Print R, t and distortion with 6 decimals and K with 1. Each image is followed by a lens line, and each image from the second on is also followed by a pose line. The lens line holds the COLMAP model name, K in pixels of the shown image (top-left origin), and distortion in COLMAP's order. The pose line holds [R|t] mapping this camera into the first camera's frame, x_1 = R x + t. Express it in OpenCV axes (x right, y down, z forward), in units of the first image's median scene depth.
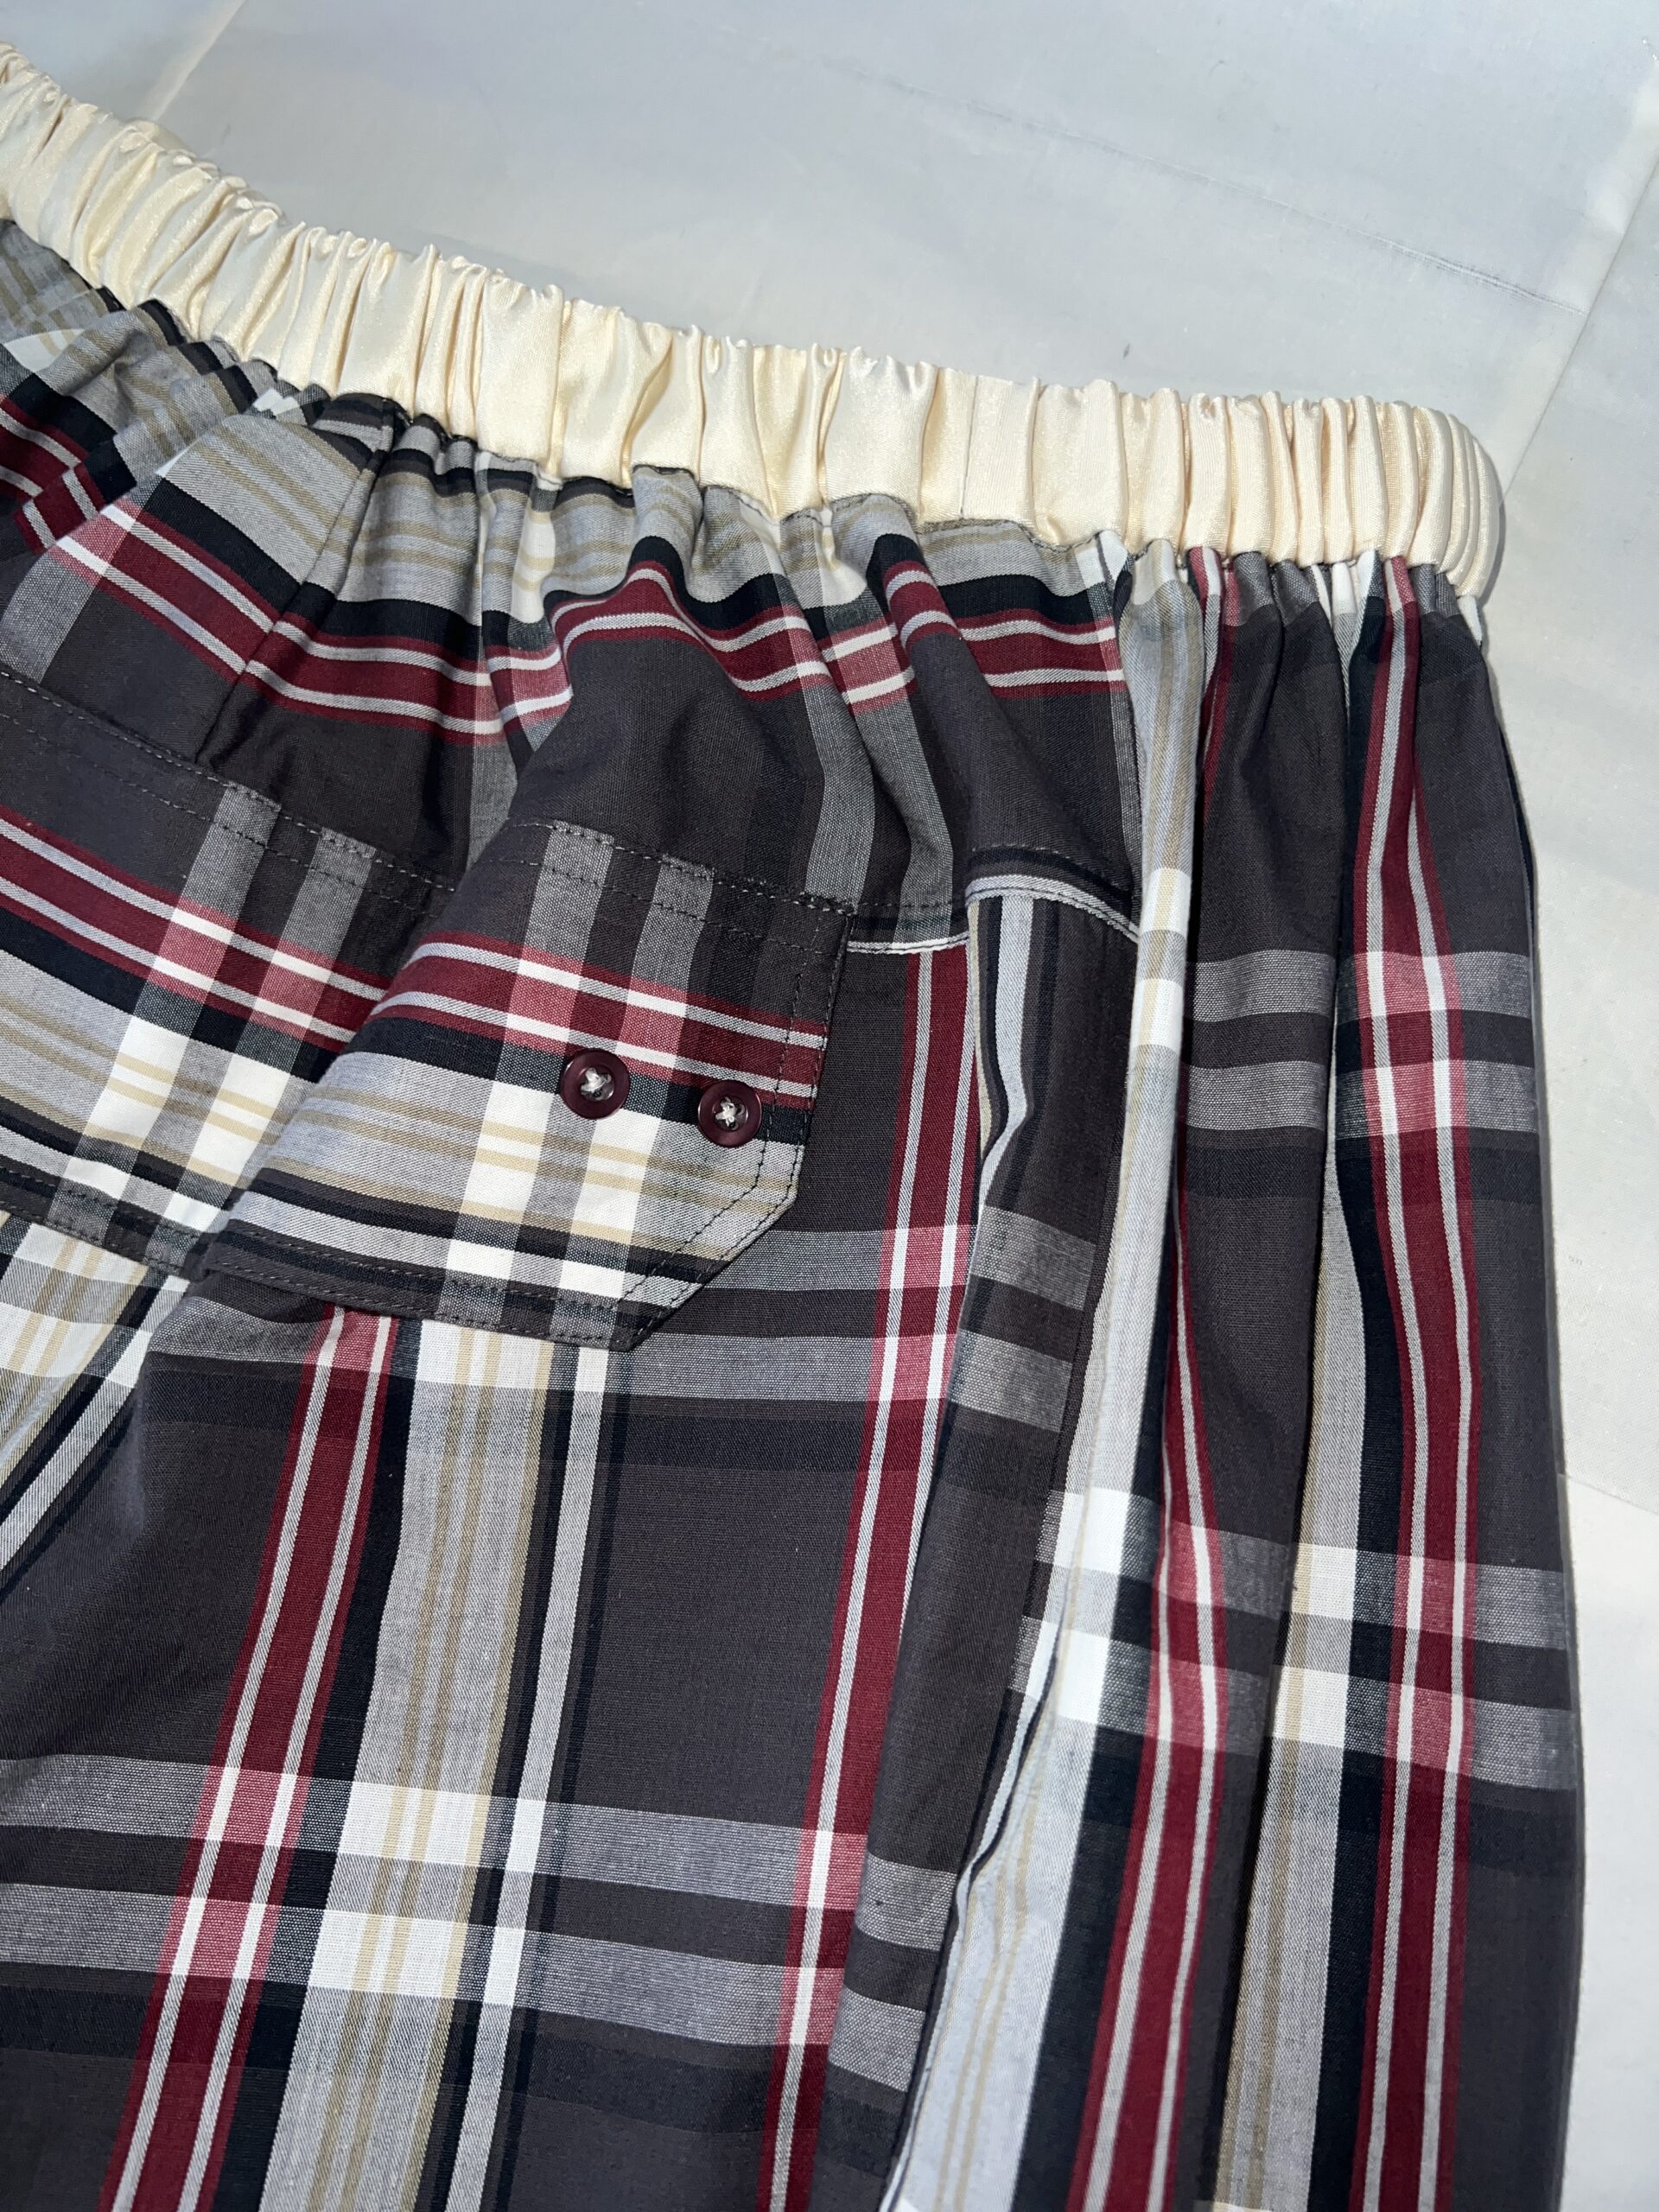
lens RADIAL K [[1644.0, 0, 829.5], [0, 1644.0, 1106.0], [0, 0, 1]] dist [0.055839, -0.163966]
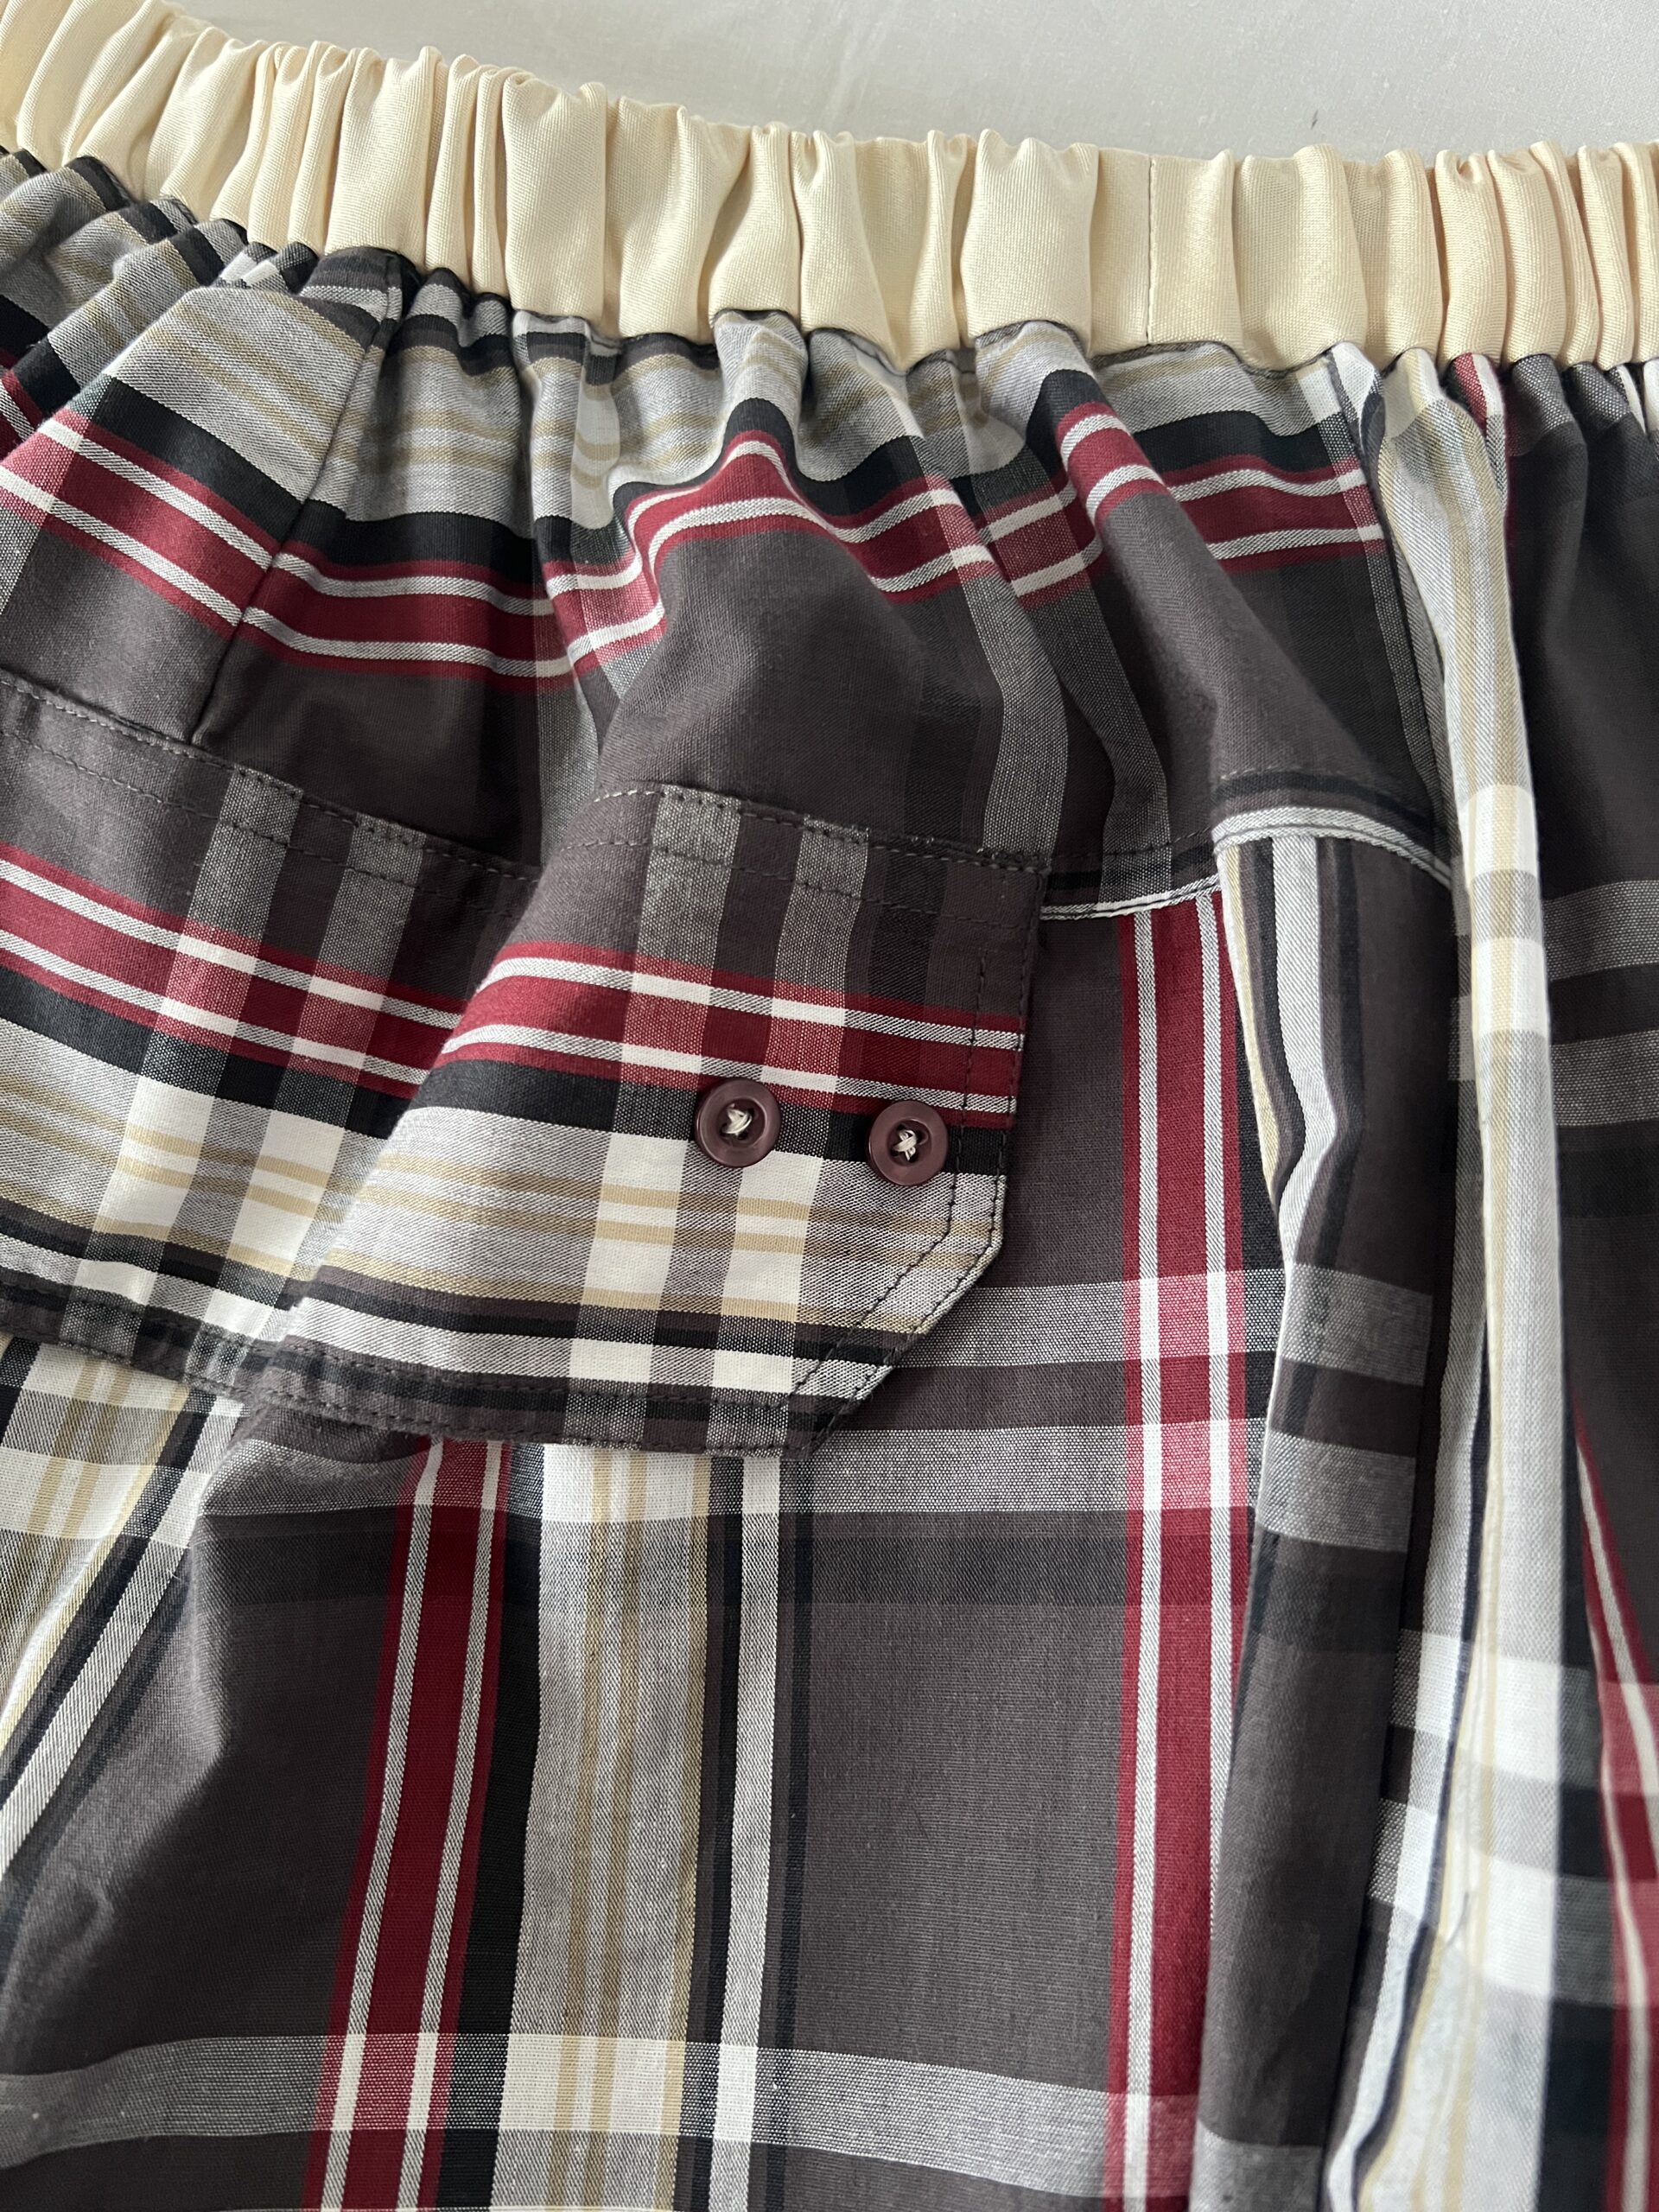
lens RADIAL K [[1675.6, 0, 829.5], [0, 1675.6, 1106.0], [0, 0, 1]] dist [0.017831, -0.066883]
pose [[0.996792, -0.075780, -0.025768, -0.077137], [0.076878, 0.996039, 0.044683, -0.051503], [0.022280, -0.046521, 0.998669, 0.212759]]
